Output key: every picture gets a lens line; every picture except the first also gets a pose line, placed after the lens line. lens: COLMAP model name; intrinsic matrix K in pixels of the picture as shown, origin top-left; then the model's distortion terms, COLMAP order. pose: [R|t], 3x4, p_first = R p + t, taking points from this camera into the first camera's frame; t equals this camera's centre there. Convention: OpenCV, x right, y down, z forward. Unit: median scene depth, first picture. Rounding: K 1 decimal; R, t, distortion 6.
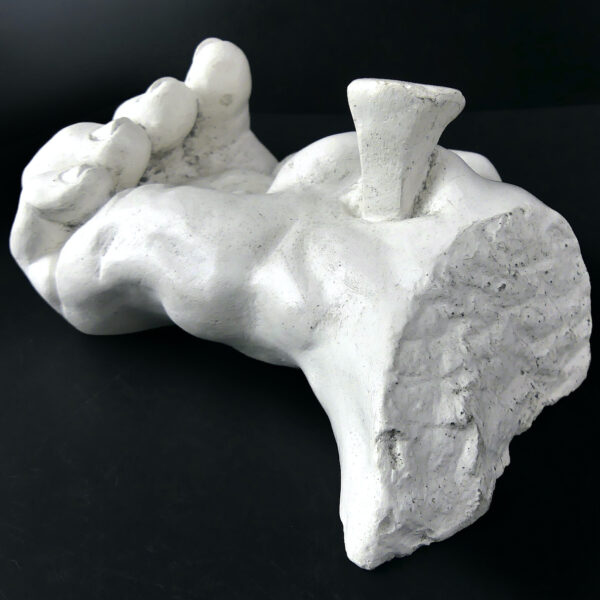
lens RADIAL K [[675.0, 0, 298.2], [0, 675.0, 304.0], [0, 0, 1]] dist [-0.029858, 0.000000]
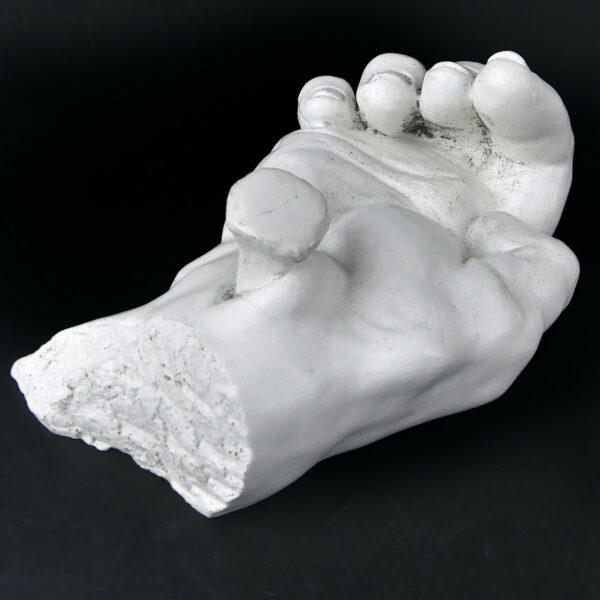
lens RADIAL K [[739.4, 0, 298.8], [0, 739.4, 301.8], [0, 0, 1]] dist [-0.008877, 0.000000]
pose [[0.172505, 0.740747, -0.649257, 1.069431], [-0.476528, 0.639631, 0.603153, -0.983546], [0.862069, 0.205343, 0.463327, 0.570173]]
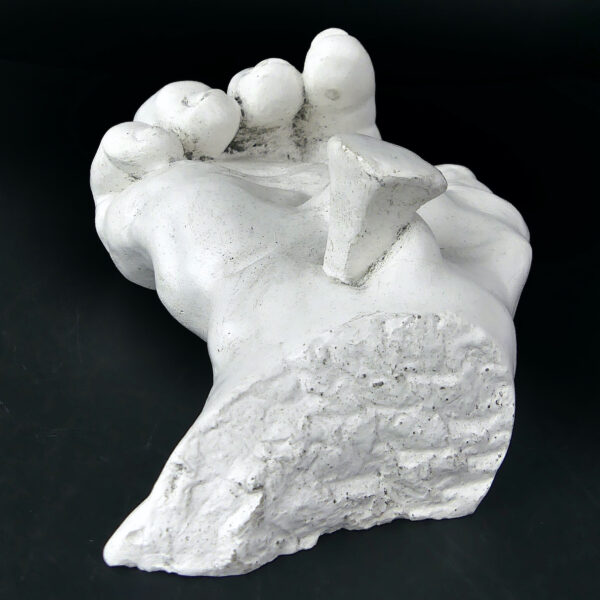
lens RADIAL K [[830.9, 0, 302.1], [0, 830.9, 298.2], [0, 0, 1]] dist [-0.032055, 0.000000]
pose [[0.865980, 0.347660, -0.359458, 0.590968], [-0.327708, 0.937479, 0.117221, -0.244330], [0.377738, 0.016287, 0.925769, -0.154441]]
